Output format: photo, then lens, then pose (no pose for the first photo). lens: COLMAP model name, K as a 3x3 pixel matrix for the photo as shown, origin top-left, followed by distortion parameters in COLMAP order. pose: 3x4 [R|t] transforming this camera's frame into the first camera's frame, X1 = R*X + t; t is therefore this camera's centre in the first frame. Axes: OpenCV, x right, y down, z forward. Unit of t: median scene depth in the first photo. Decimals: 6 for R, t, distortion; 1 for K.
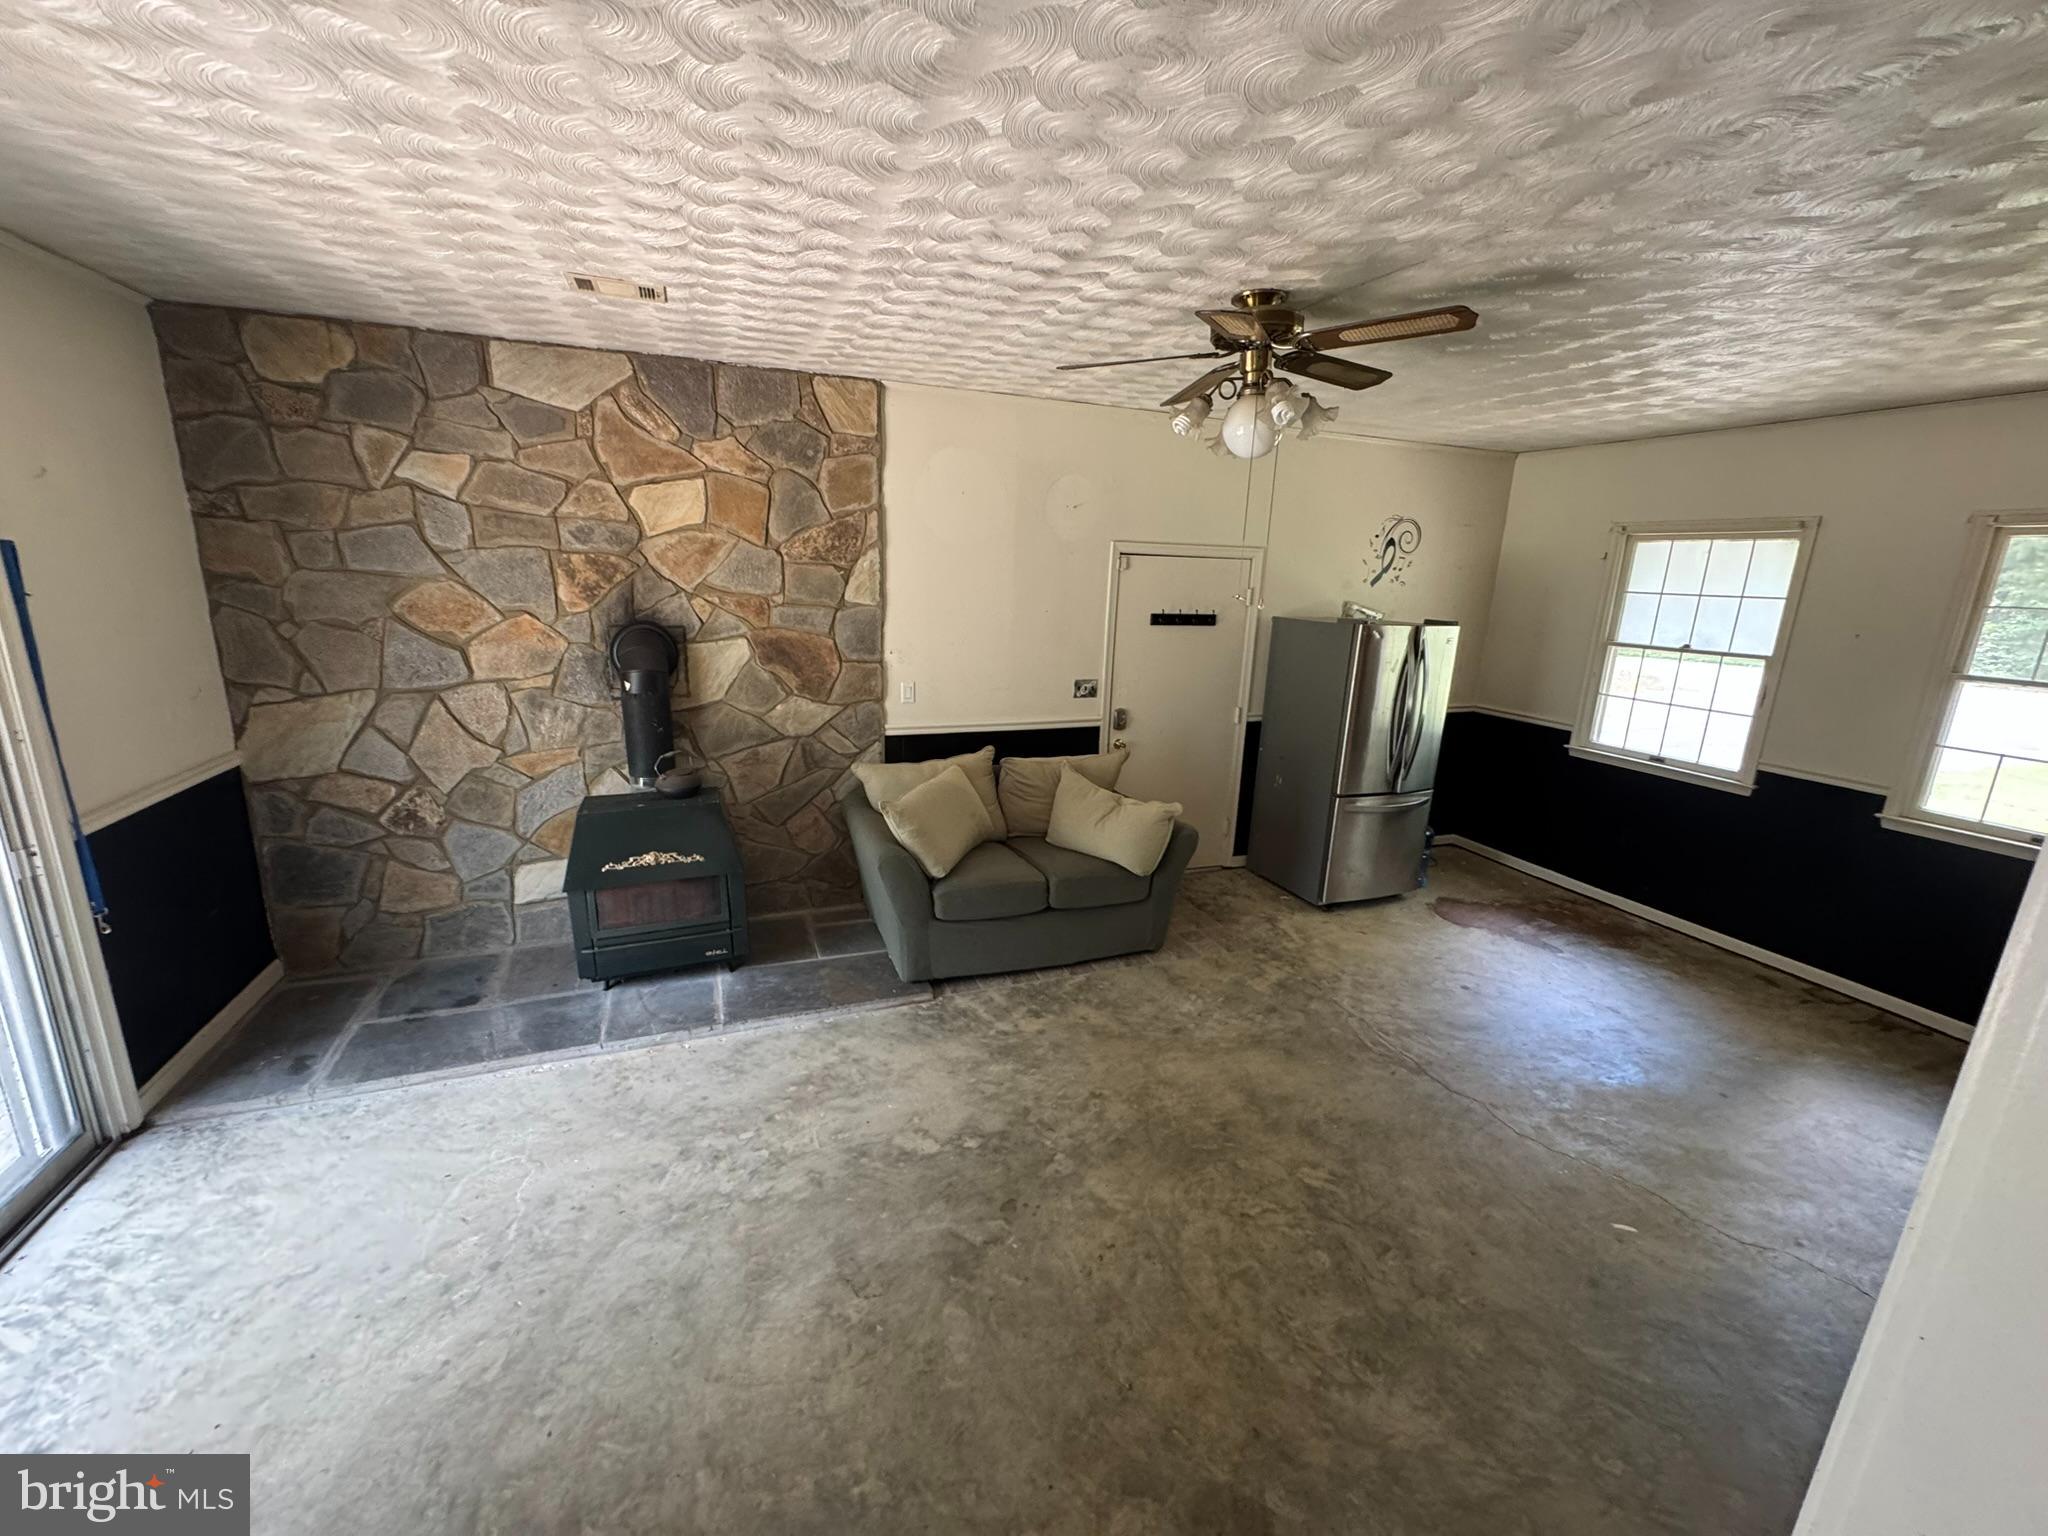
lens RADIAL K [[805.7, 0, 1017.8], [0, 805.7, 765.9], [0, 0, 1]] dist [-0.003794, 0.000447]
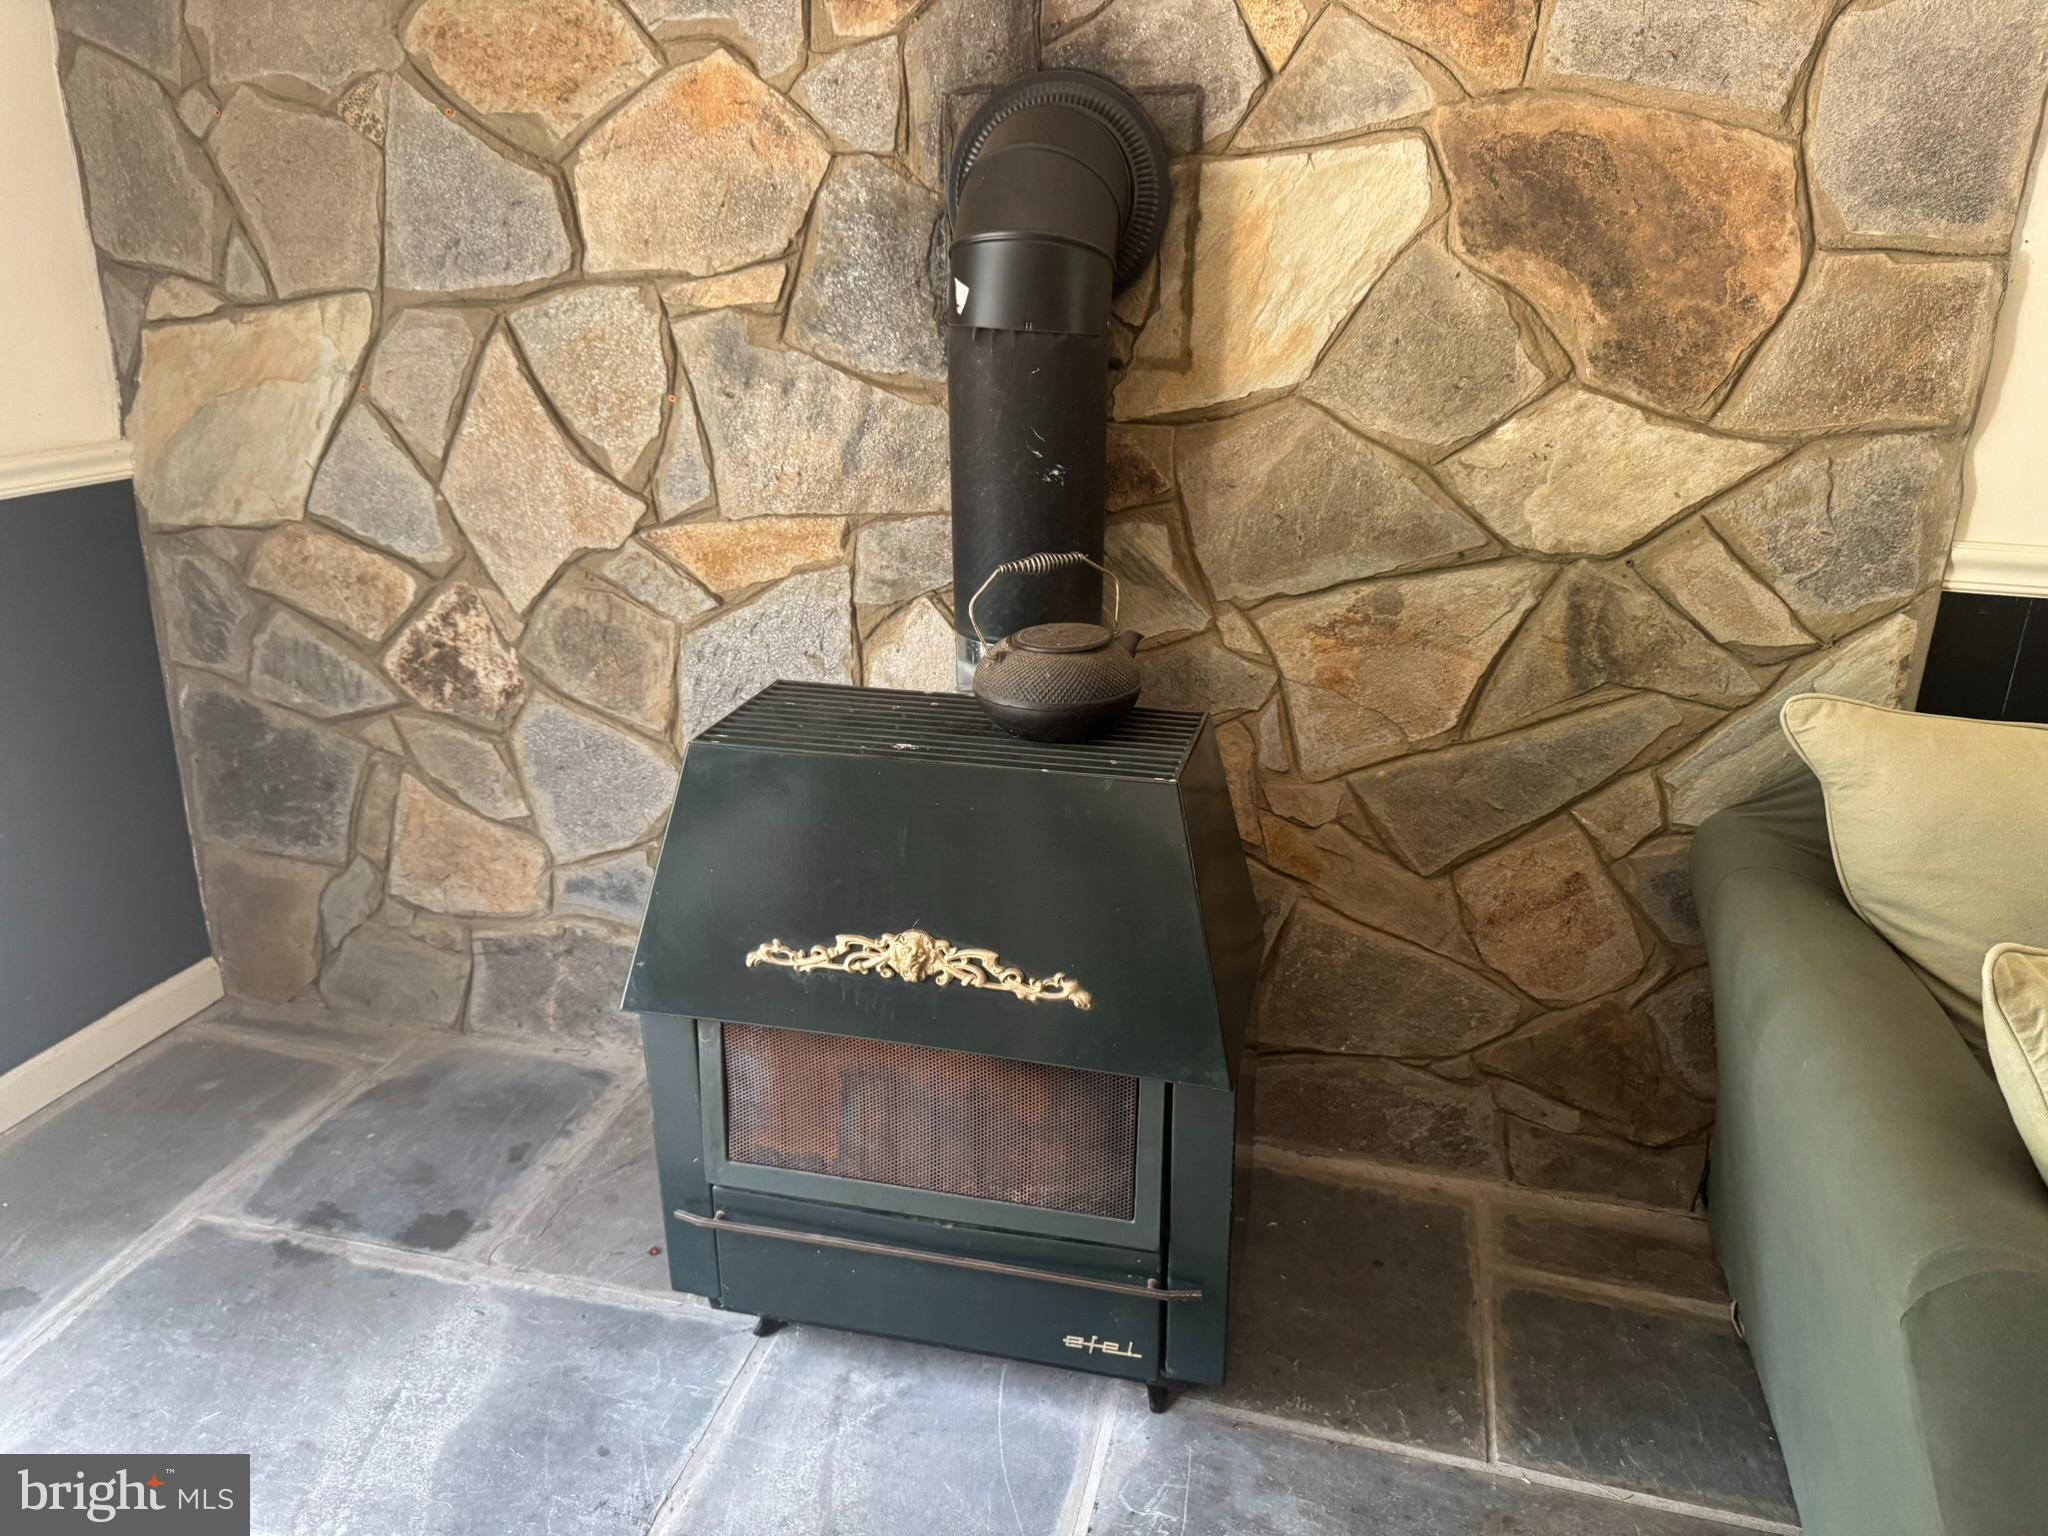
lens RADIAL K [[1442.2, 0, 1022.9], [0, 1442.2, 774.7], [0, 0, 1]] dist [0.033208, -0.030257]
pose [[0.814228, 0.178469, -0.552432, -0.165559], [-0.129331, 0.983424, 0.127086, -0.005008], [0.565956, -0.032030, 0.823813, 0.591941]]
